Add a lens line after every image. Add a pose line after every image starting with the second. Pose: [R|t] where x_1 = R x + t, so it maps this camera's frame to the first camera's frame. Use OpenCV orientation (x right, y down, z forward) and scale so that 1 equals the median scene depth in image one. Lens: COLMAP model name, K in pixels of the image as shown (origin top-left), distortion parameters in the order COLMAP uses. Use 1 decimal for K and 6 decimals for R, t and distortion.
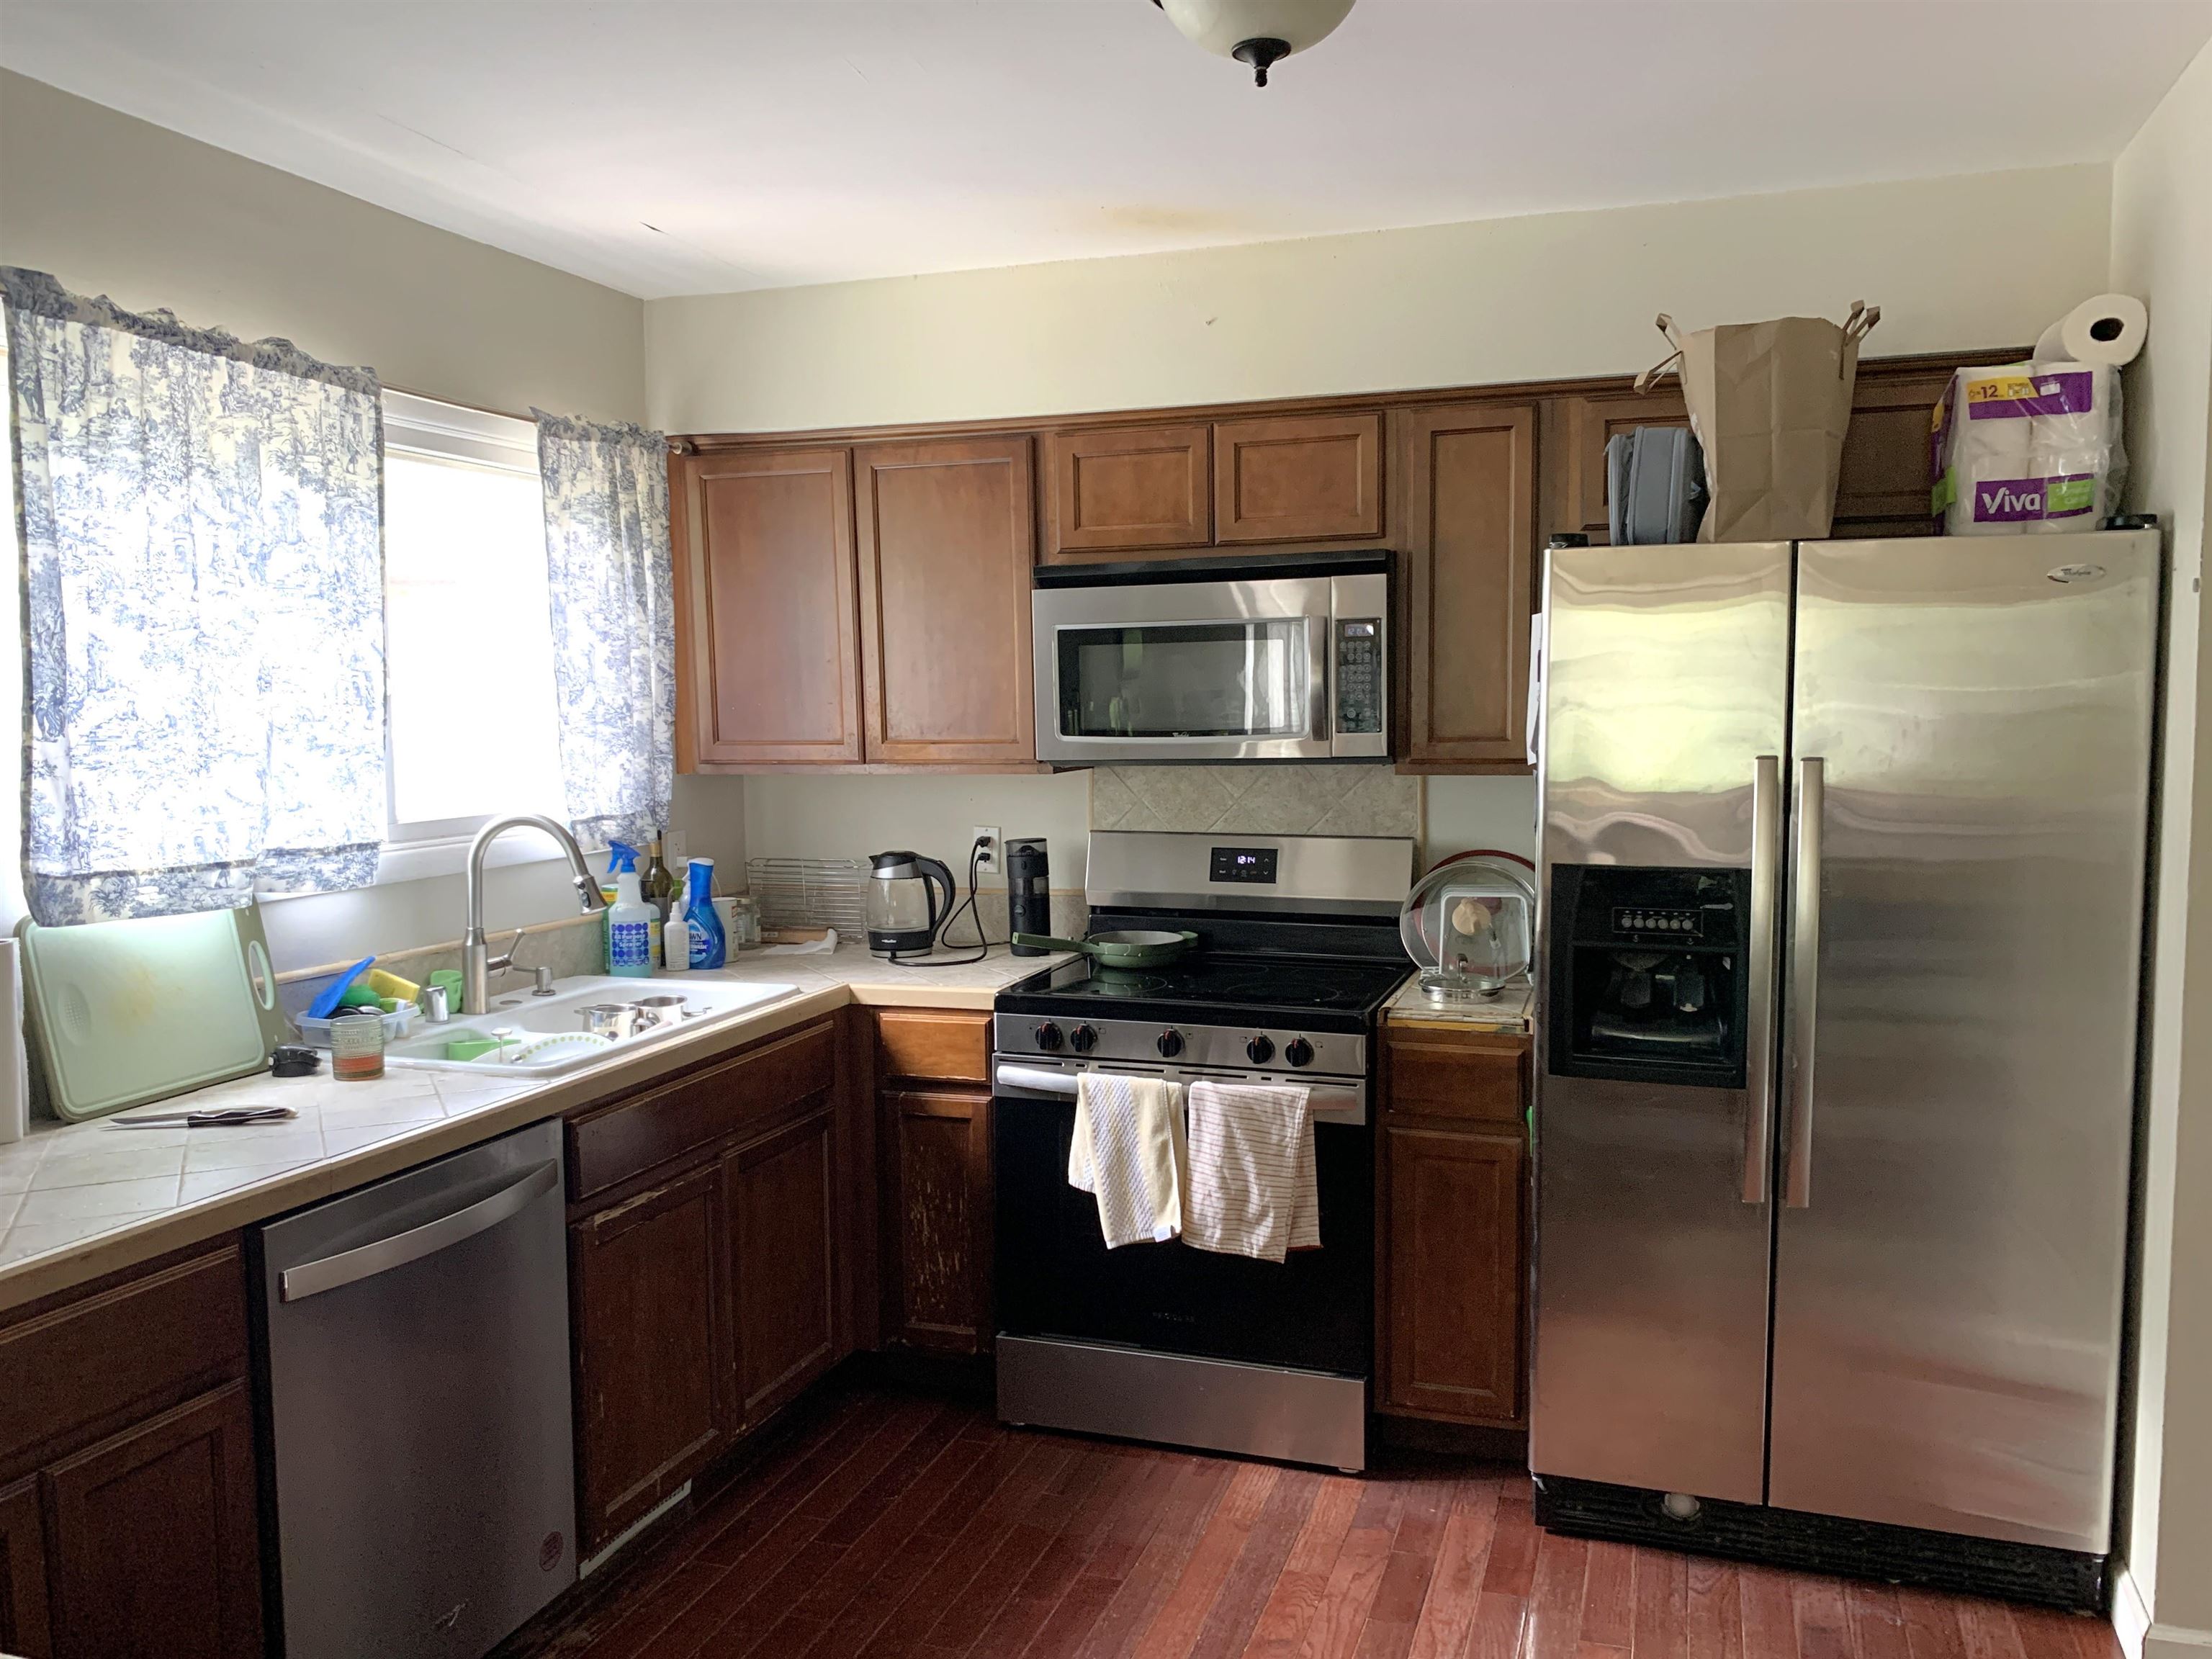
lens RADIAL K [[1692.4, 0, 1114.5], [0, 1692.4, 845.6], [0, 0, 1]] dist [0.050669, -0.067419]
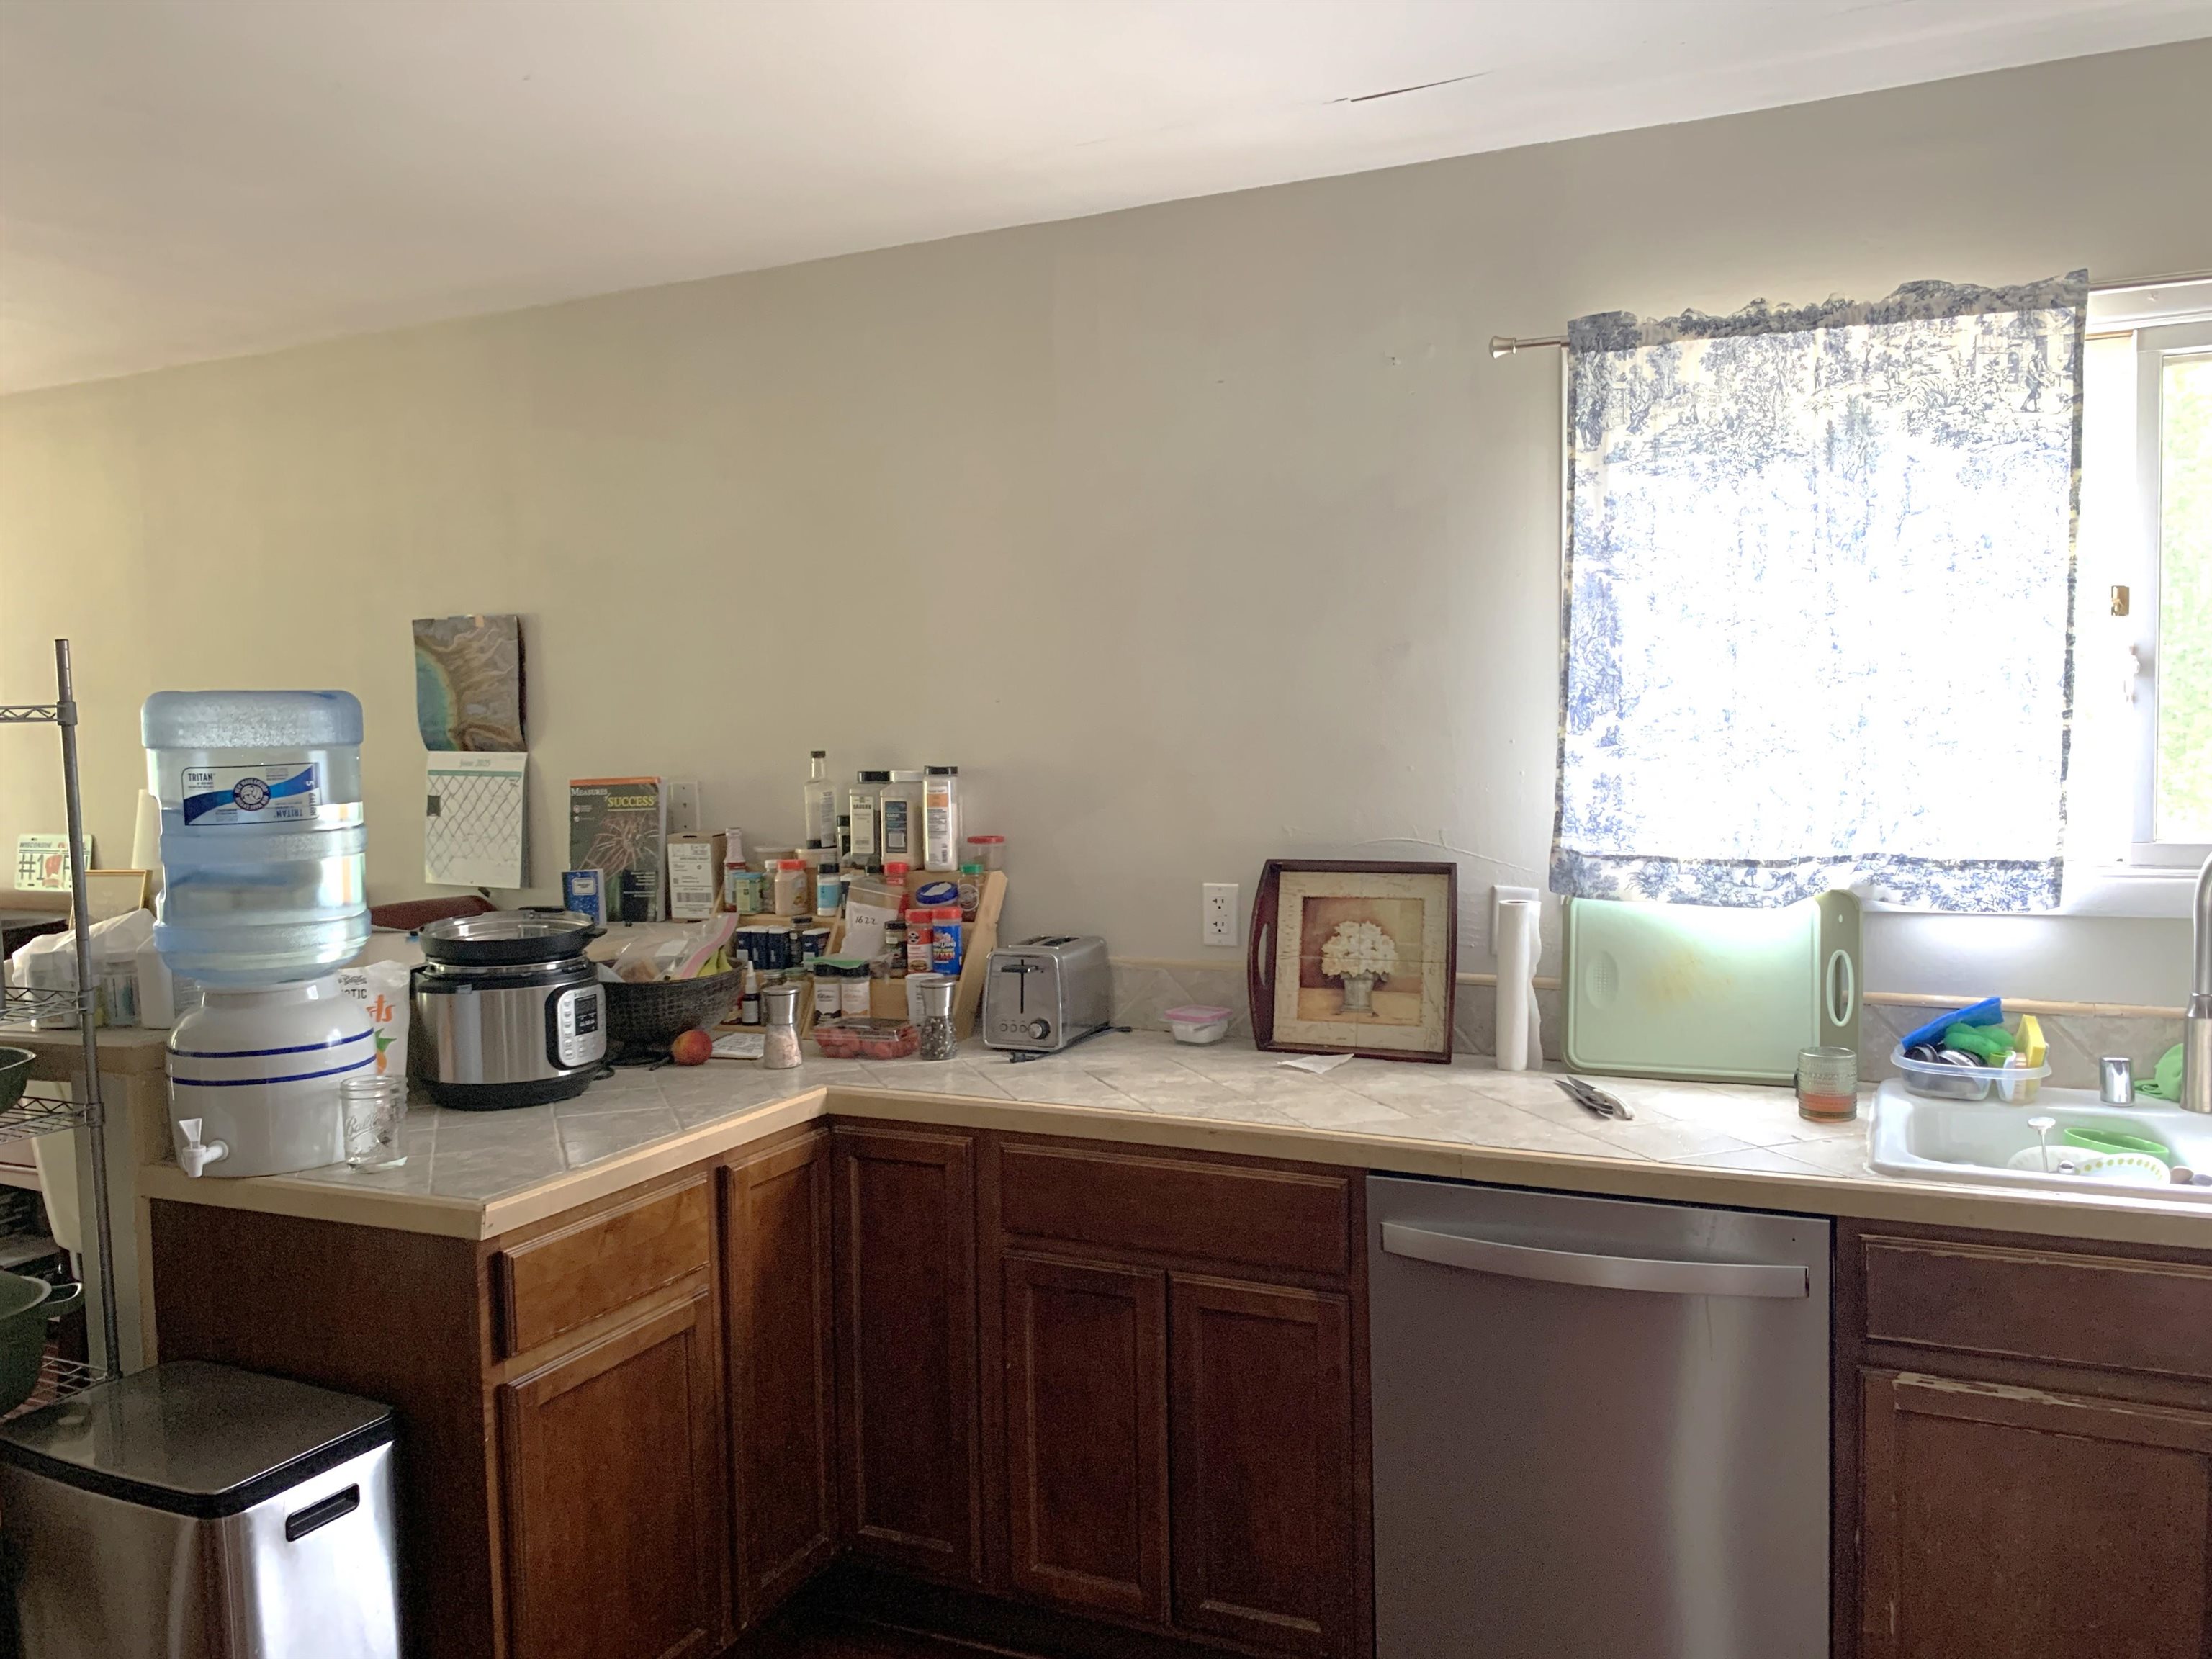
lens RADIAL K [[1715.0, 0, 1103.1], [0, 1715.0, 833.0], [0, 0, 1]] dist [0.013987, -0.029211]
pose [[-0.111063, 0.083229, -0.990322, 0.426201], [-0.058834, 0.994189, 0.090152, -0.062998], [0.992070, 0.068277, -0.105521, 0.639548]]
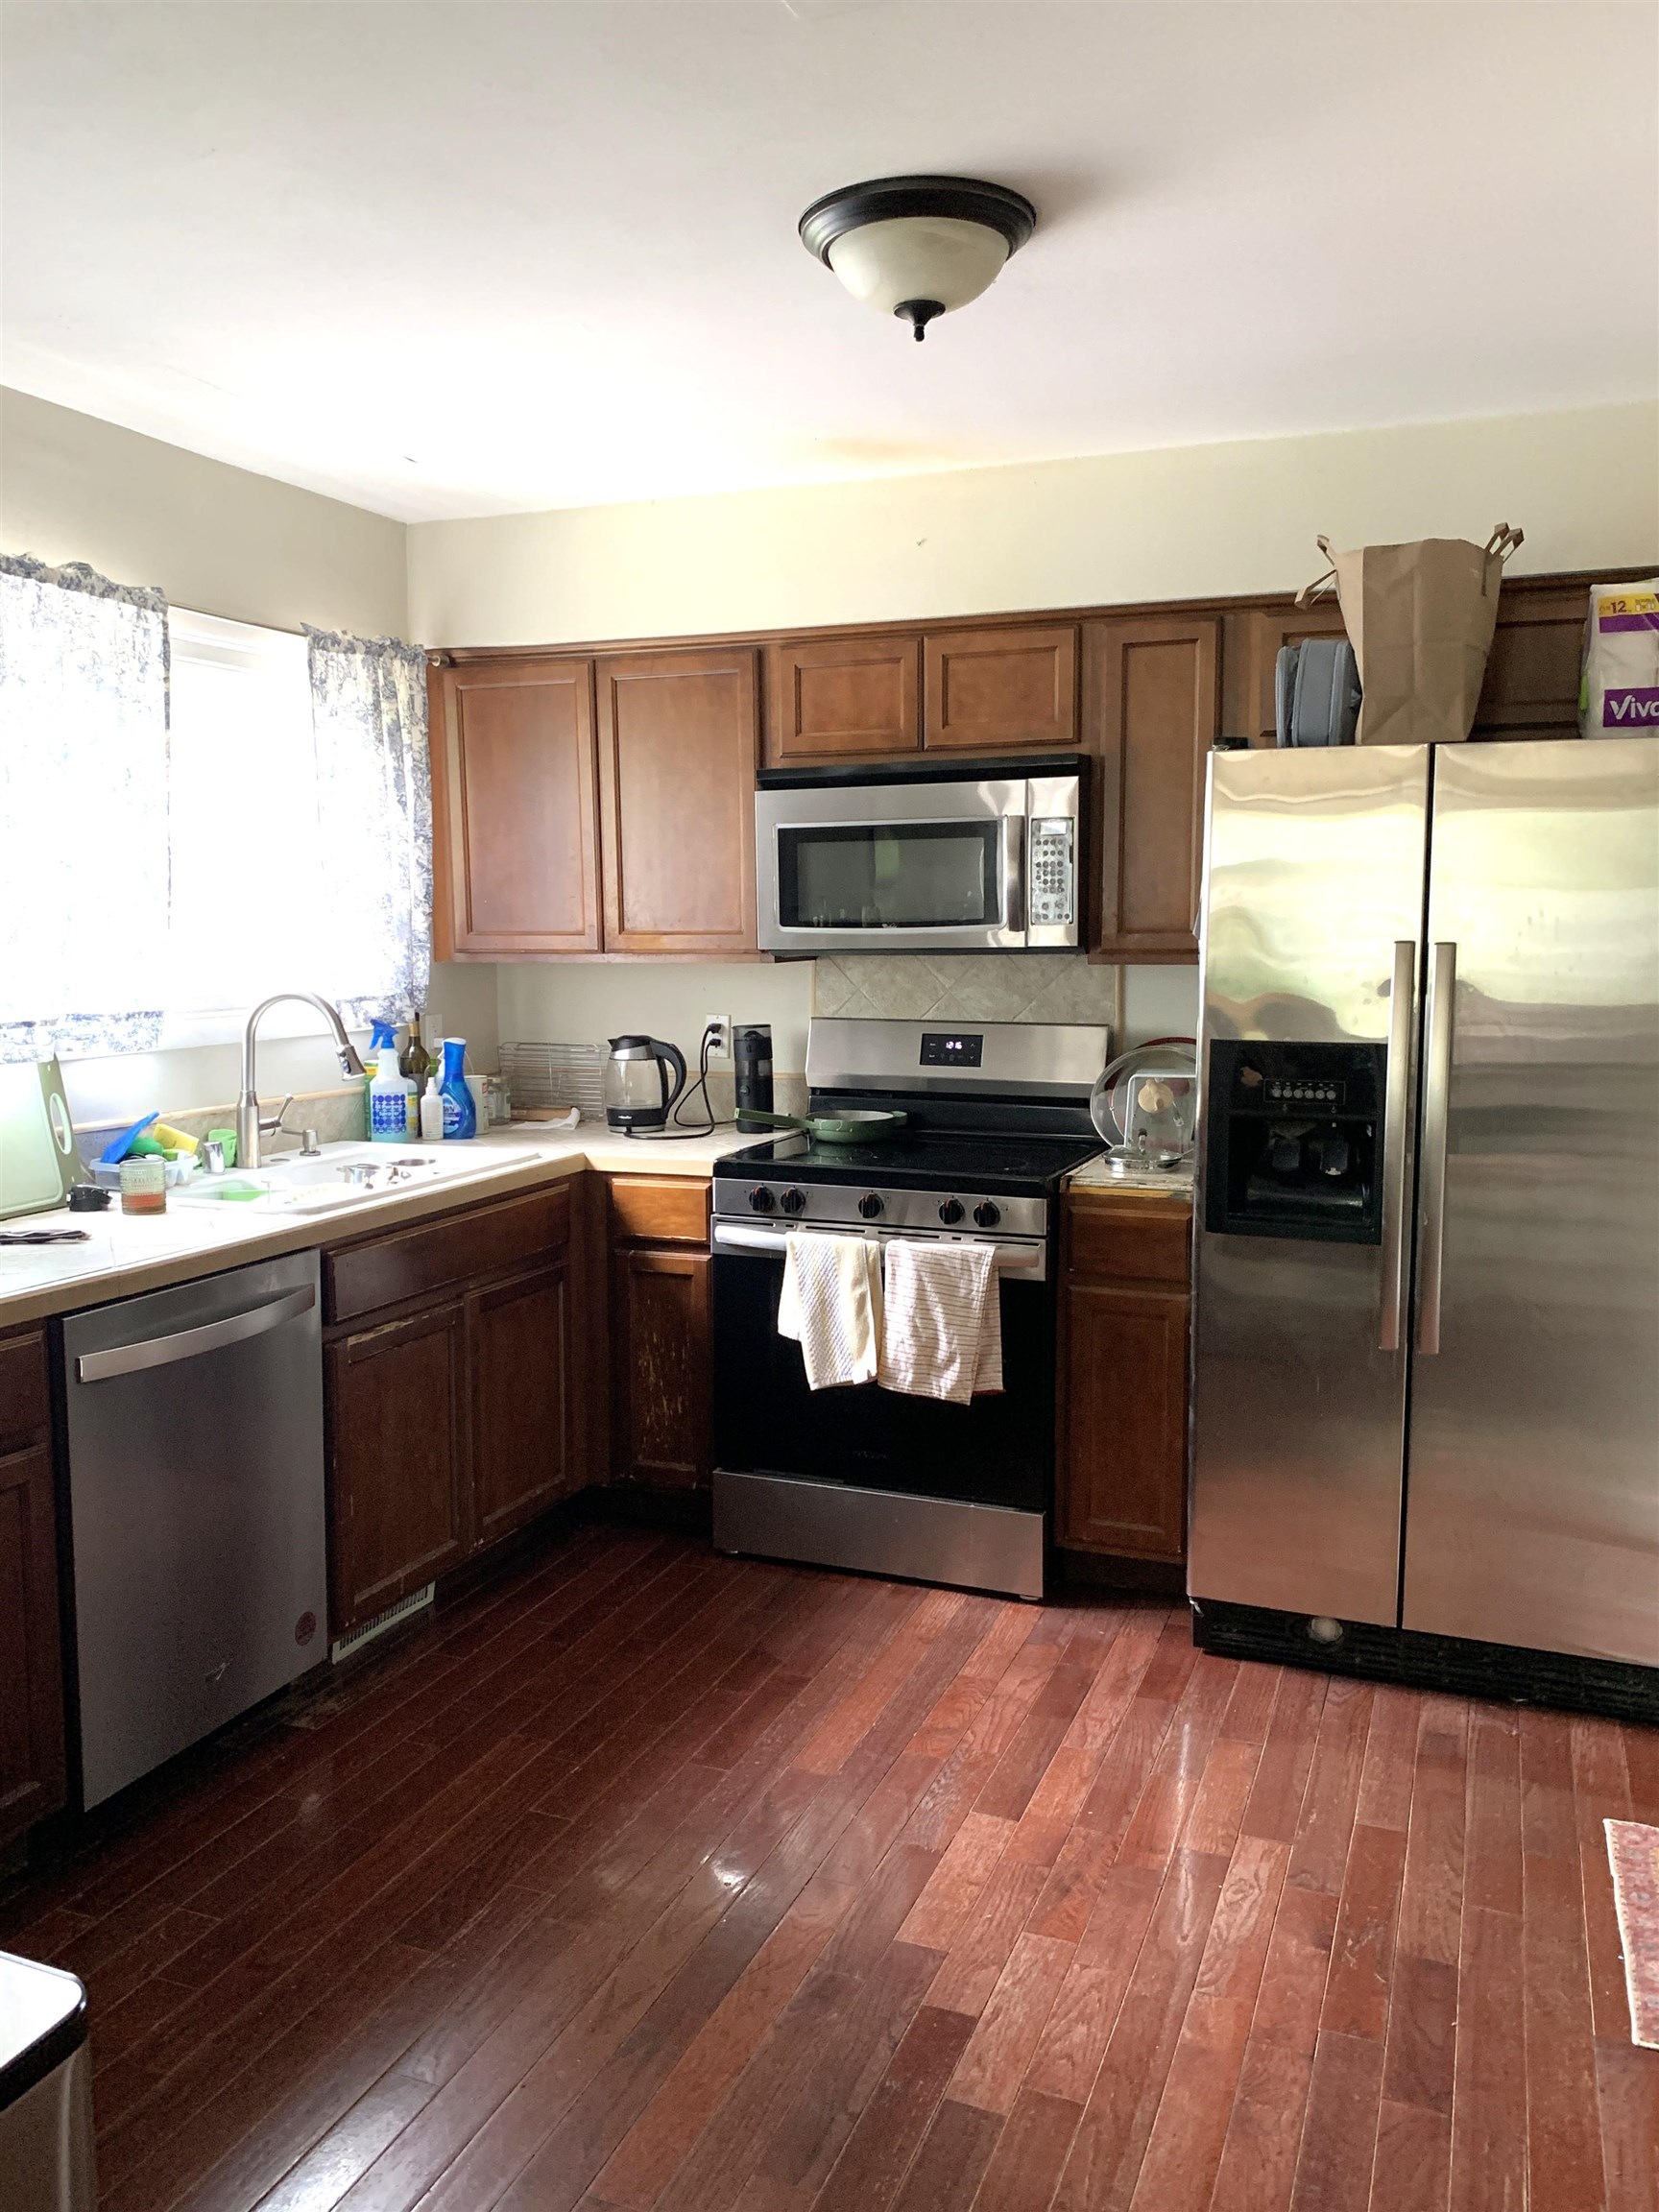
lens RADIAL K [[1704.0, 0, 810.1], [0, 1704.0, 1090.1], [0, 0, 1]] dist [0.107116, -0.242068]
pose [[0.998546, 0.012565, -0.052430, 0.054675], [-0.011856, 0.999834, 0.013820, 0.029266], [0.052595, -0.013179, 0.998529, -0.112756]]
